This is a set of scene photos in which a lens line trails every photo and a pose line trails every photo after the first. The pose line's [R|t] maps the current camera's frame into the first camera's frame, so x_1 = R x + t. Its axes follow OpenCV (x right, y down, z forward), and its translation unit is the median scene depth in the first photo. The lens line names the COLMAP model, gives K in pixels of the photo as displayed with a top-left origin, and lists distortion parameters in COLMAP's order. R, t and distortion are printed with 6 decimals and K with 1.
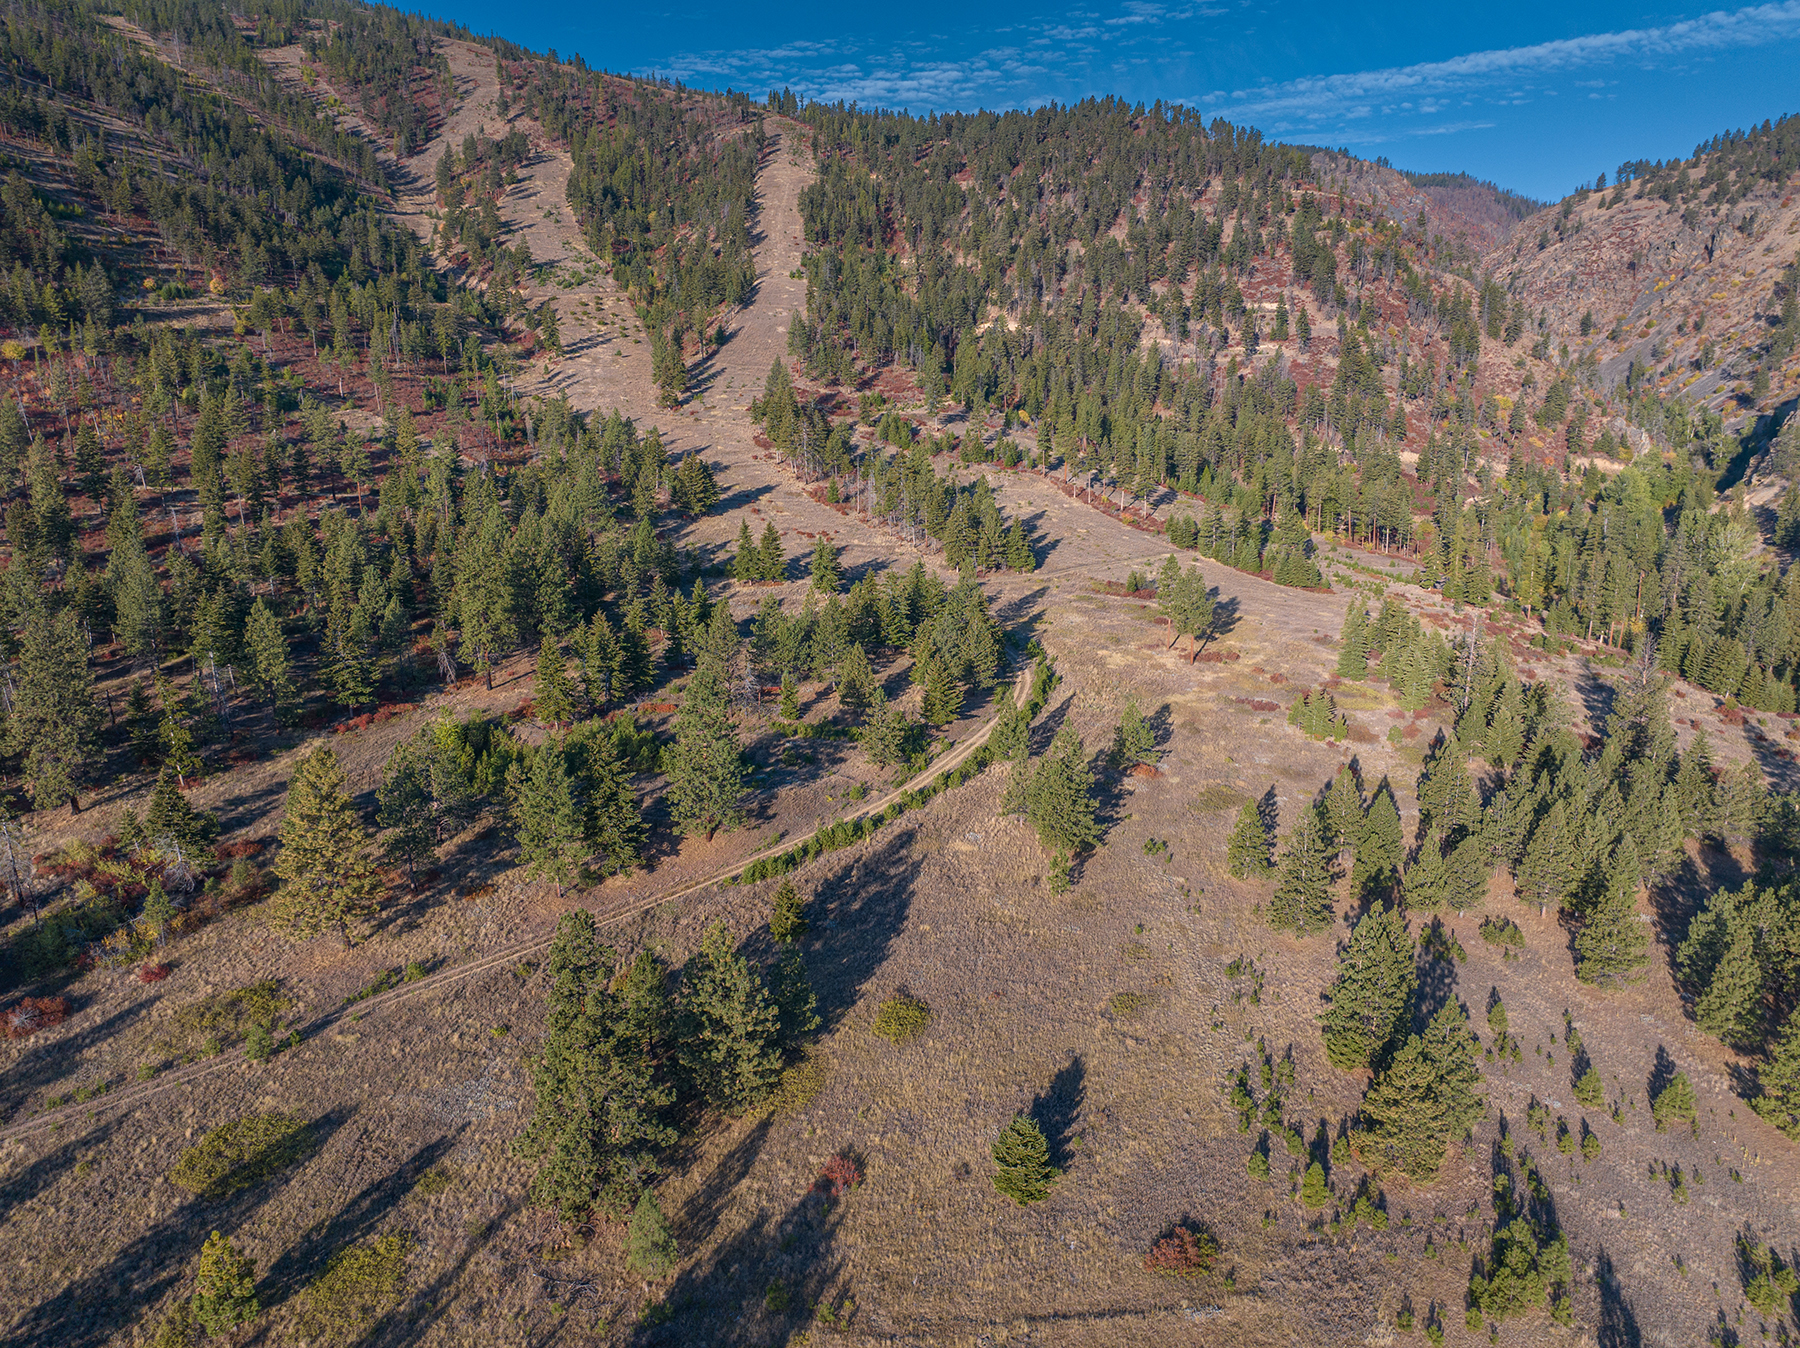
lens RADIAL K [[1269.9, 0, 895.1], [0, 1269.9, 684.4], [0, 0, 1]] dist [-0.045797, 0.015095]
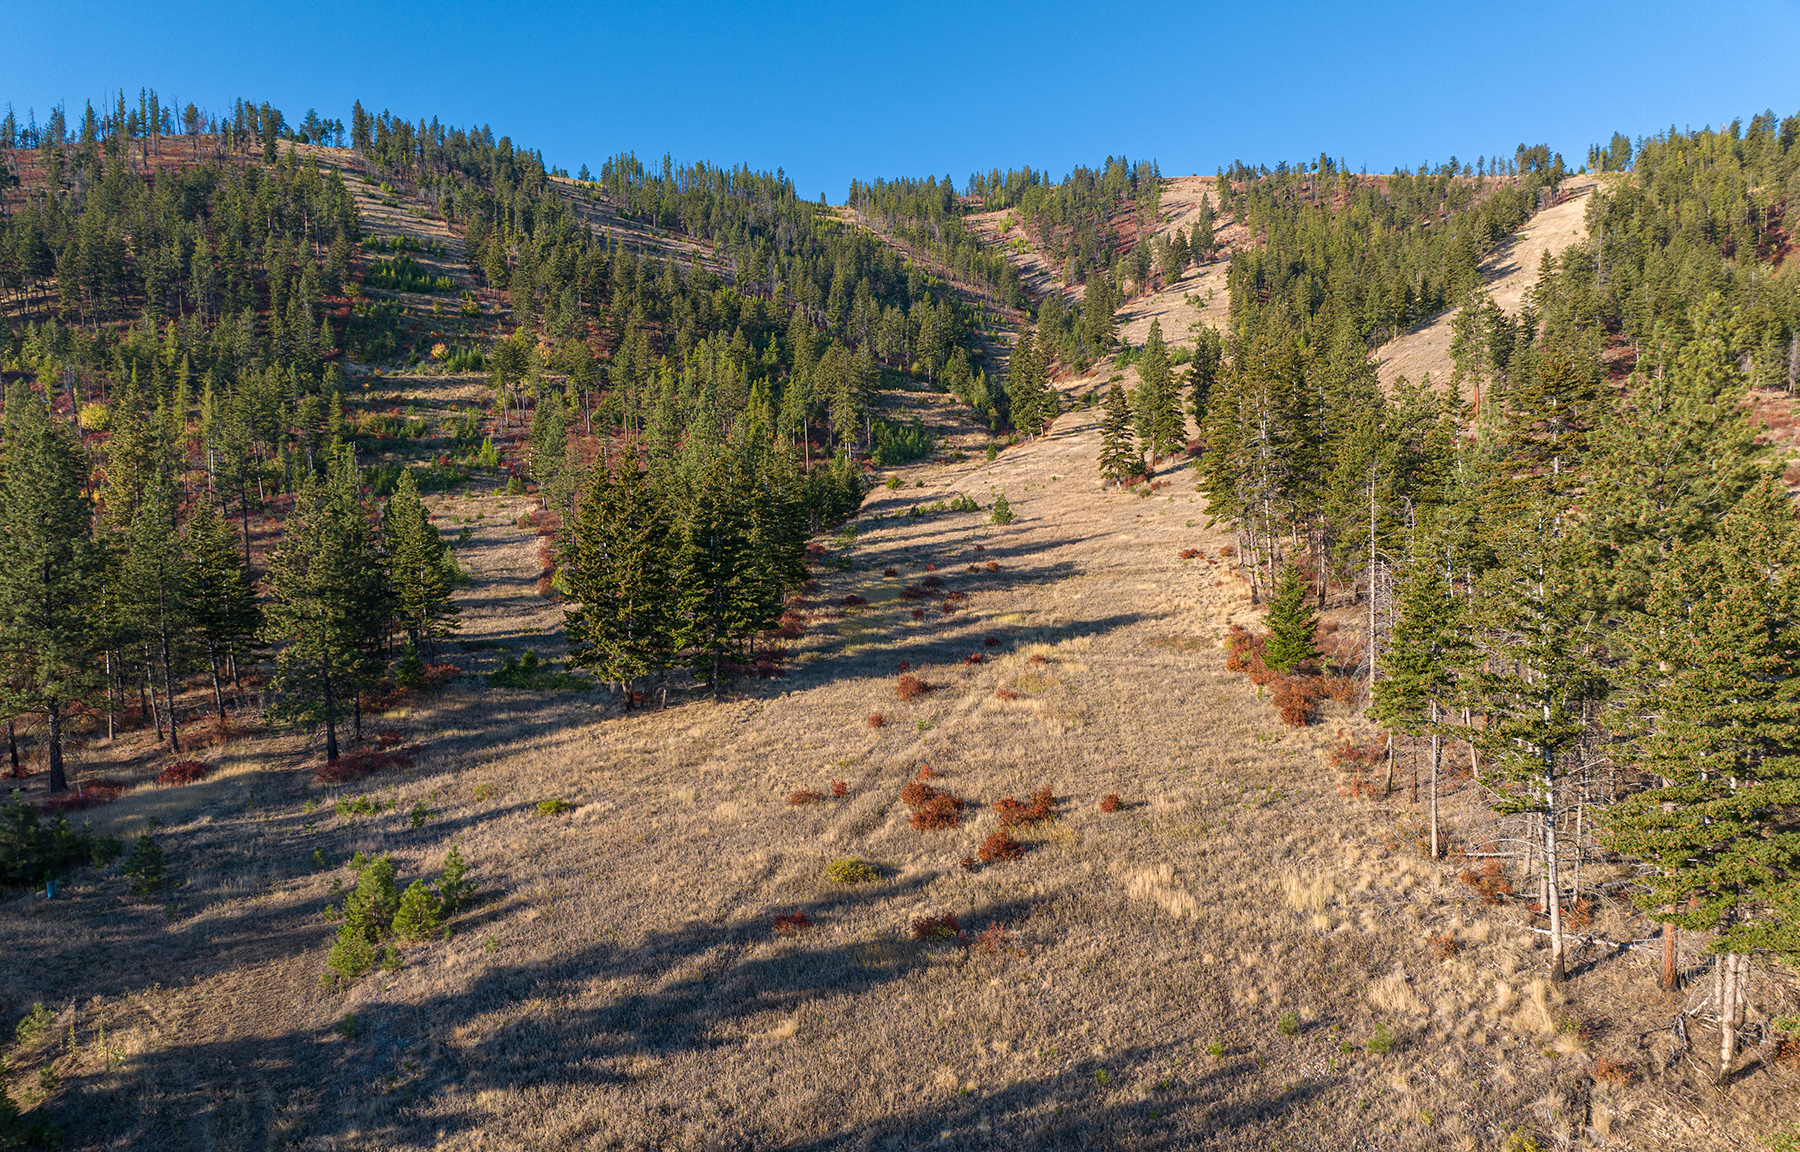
lens RADIAL K [[1301.3, 0, 897.9], [0, 1301.3, 588.9], [0, 0, 1]] dist [-0.021541, -0.011249]
pose [[0.800339, -0.018291, -0.599268, 0.019822], [-0.130165, 0.970393, -0.203458, -0.042838], [0.585247, 0.240839, 0.774262, 0.335000]]
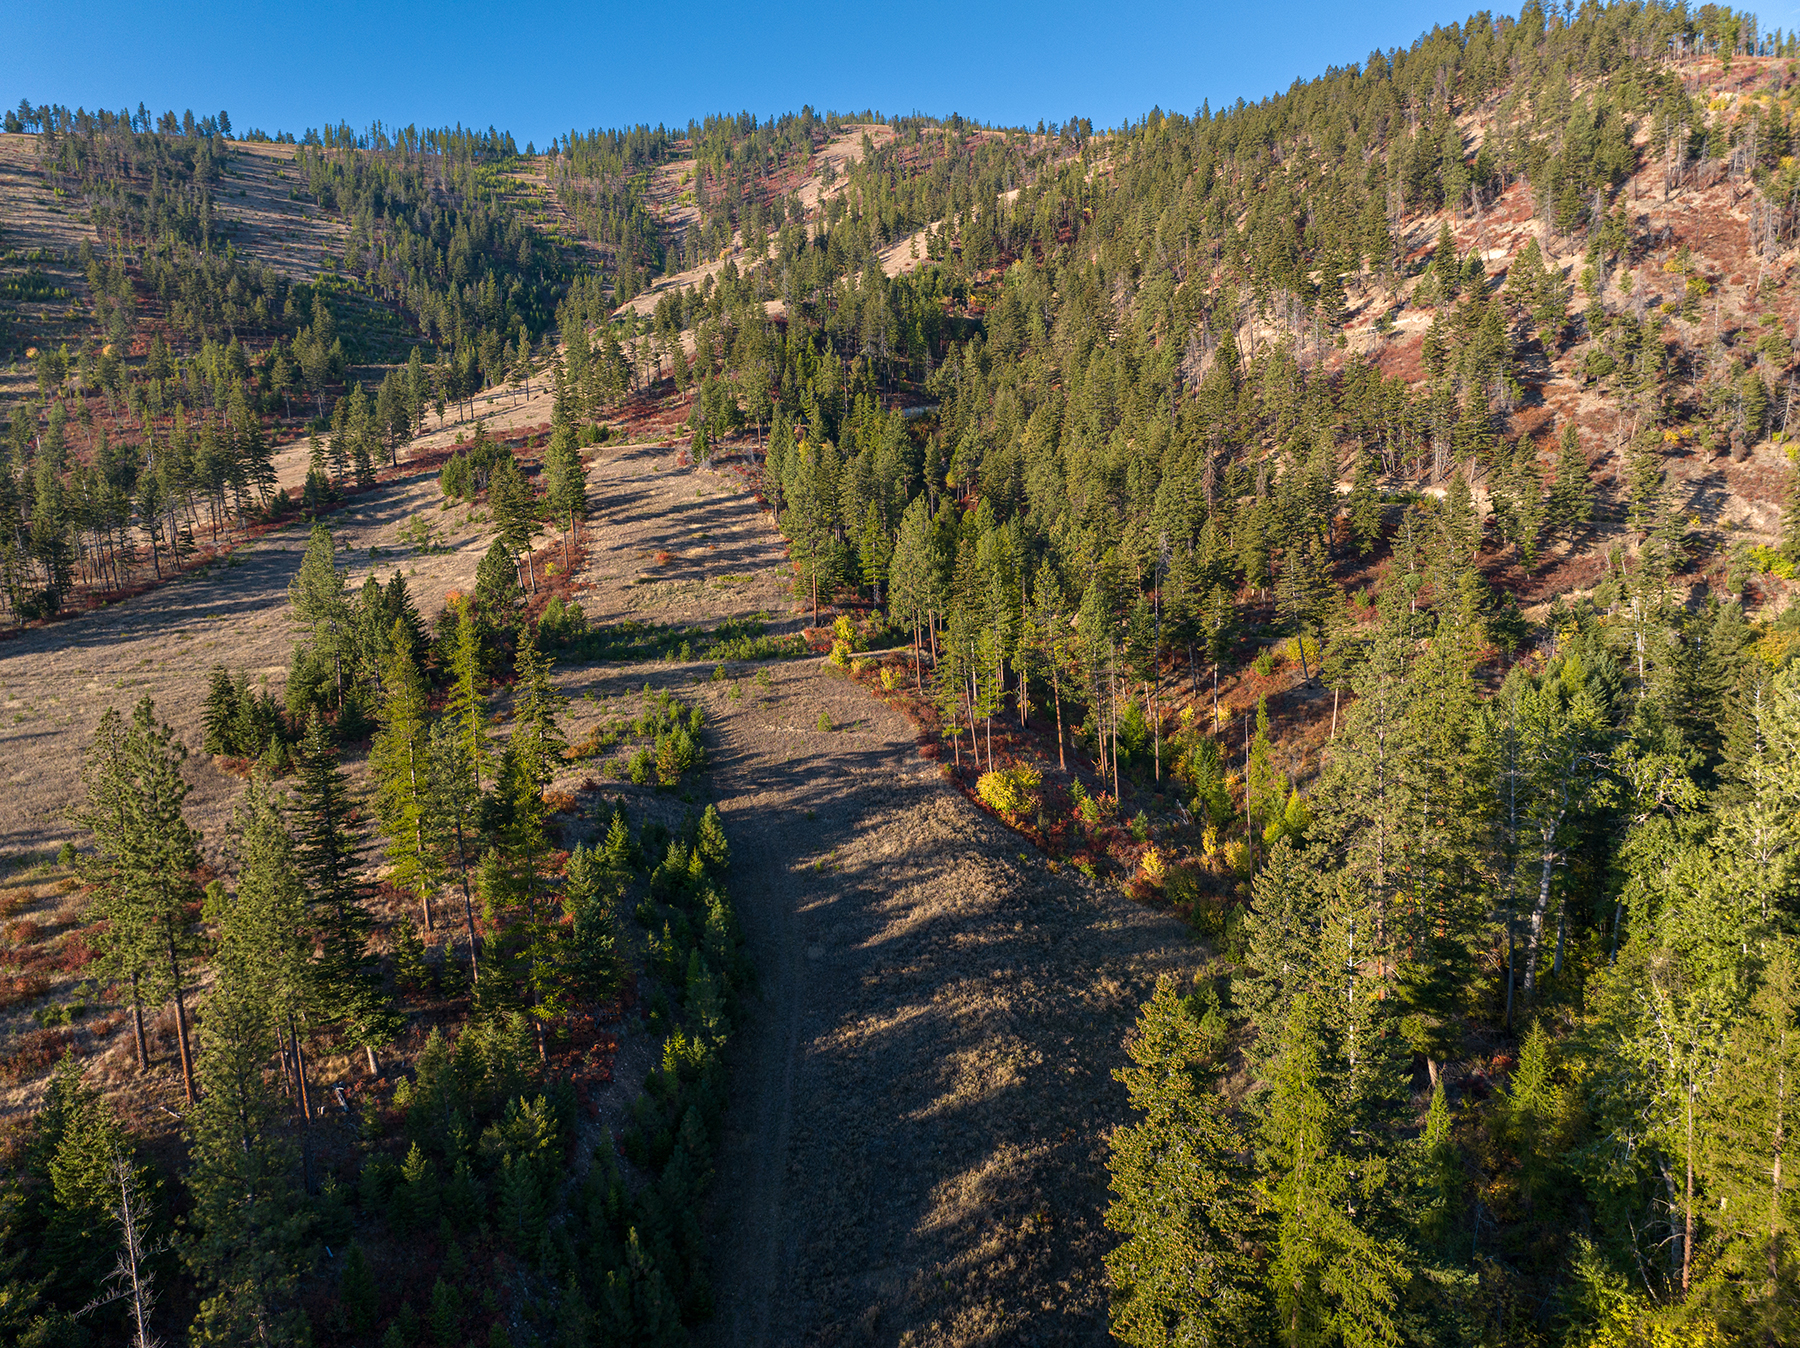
lens RADIAL K [[1269.9, 0, 899.5], [0, 1269.9, 675.9], [0, 0, 1]] dist [-0.045797, 0.015095]
pose [[0.833918, 0.052542, -0.549381, 0.294668], [-0.103243, 0.992736, -0.061772, -0.039945], [0.542145, 0.108232, 0.833285, 0.308497]]
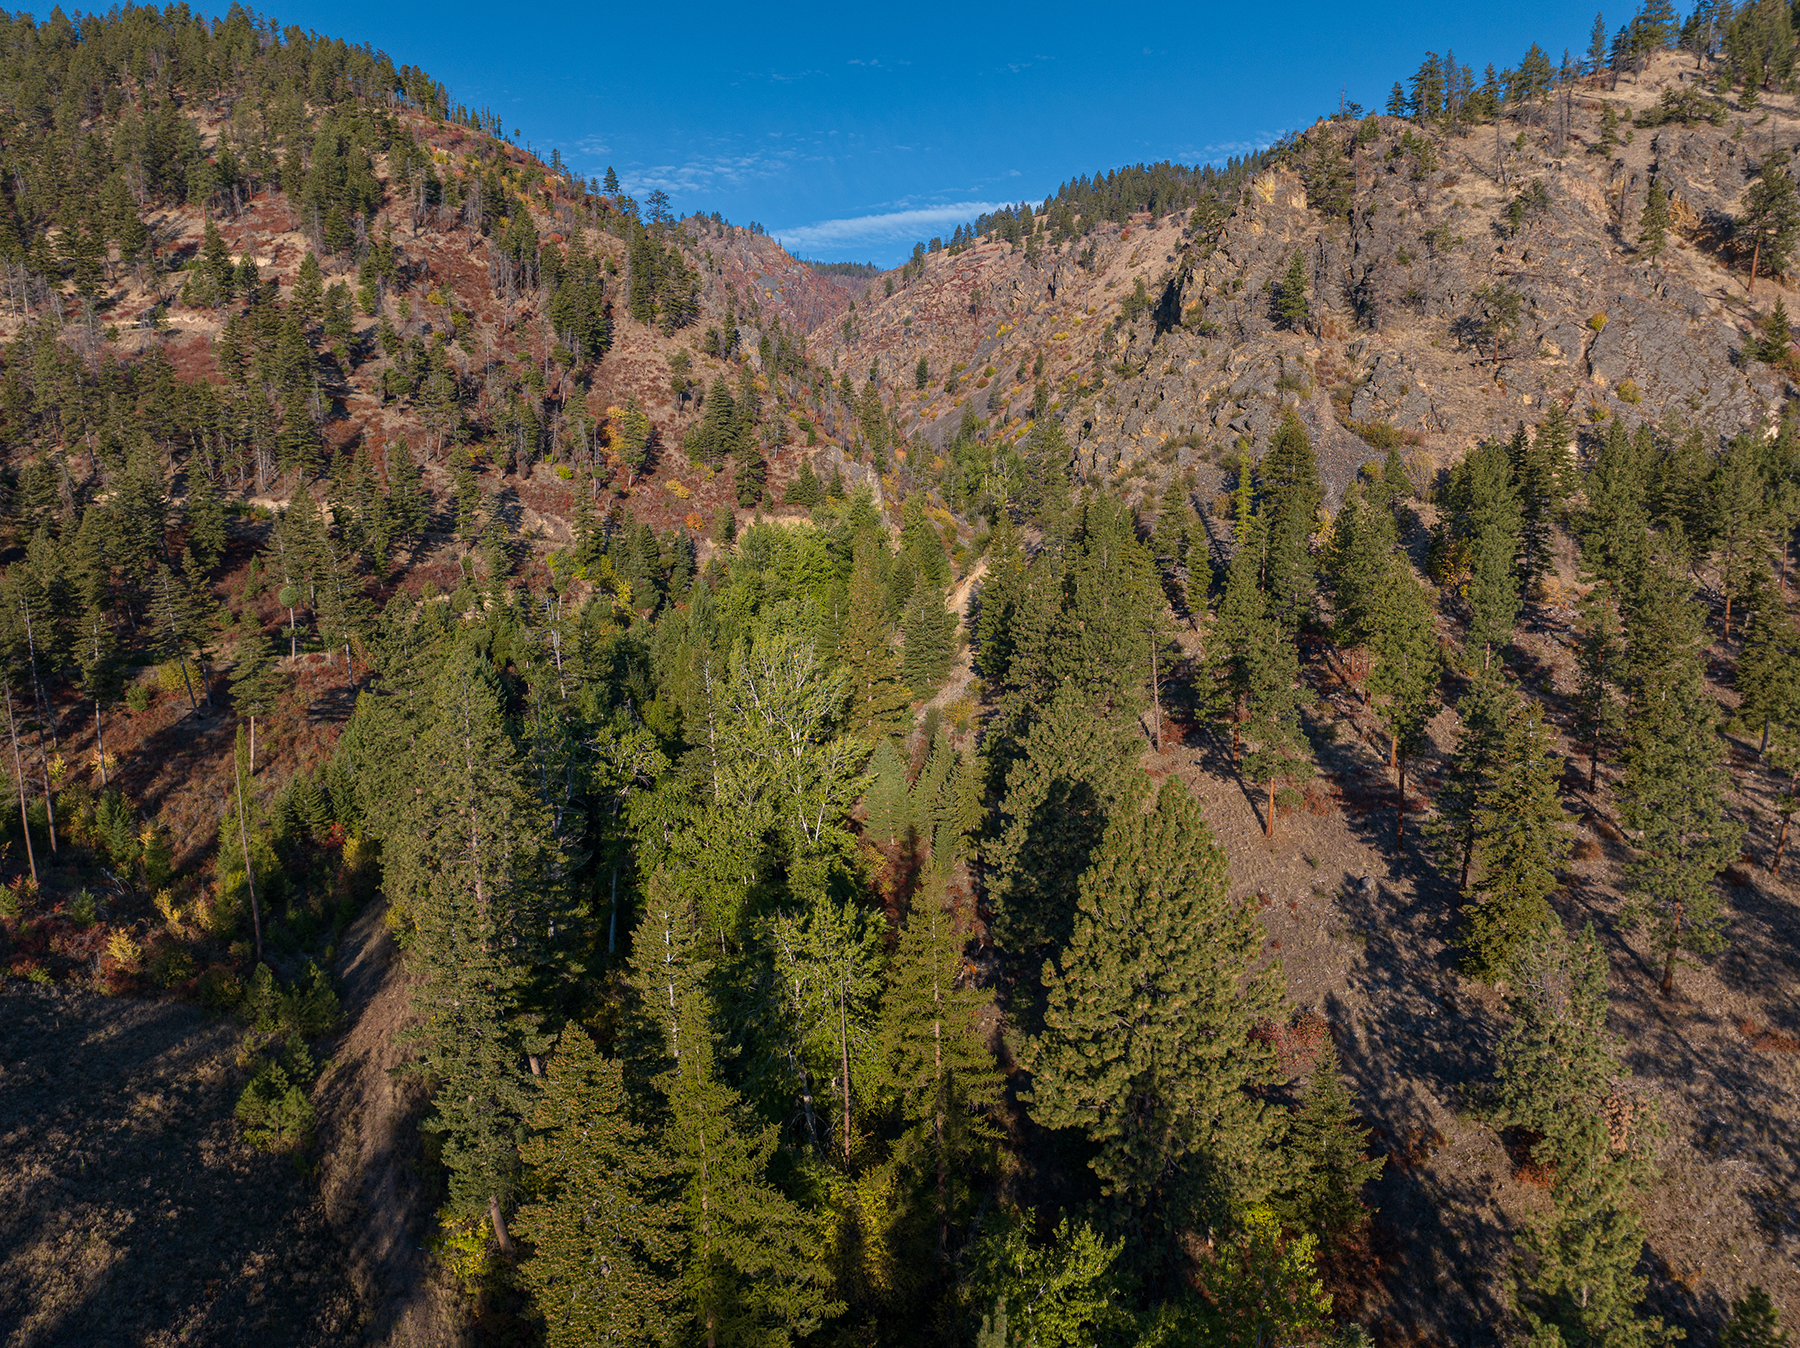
lens RADIAL K [[1269.9, 0, 901.9], [0, 1269.9, 669.5], [0, 0, 1]] dist [-0.045797, 0.015095]
pose [[0.929949, -0.053755, 0.363738, 0.264155], [0.090280, 0.992354, -0.084158, -0.040028], [-0.356433, 0.111101, 0.927692, 0.309291]]
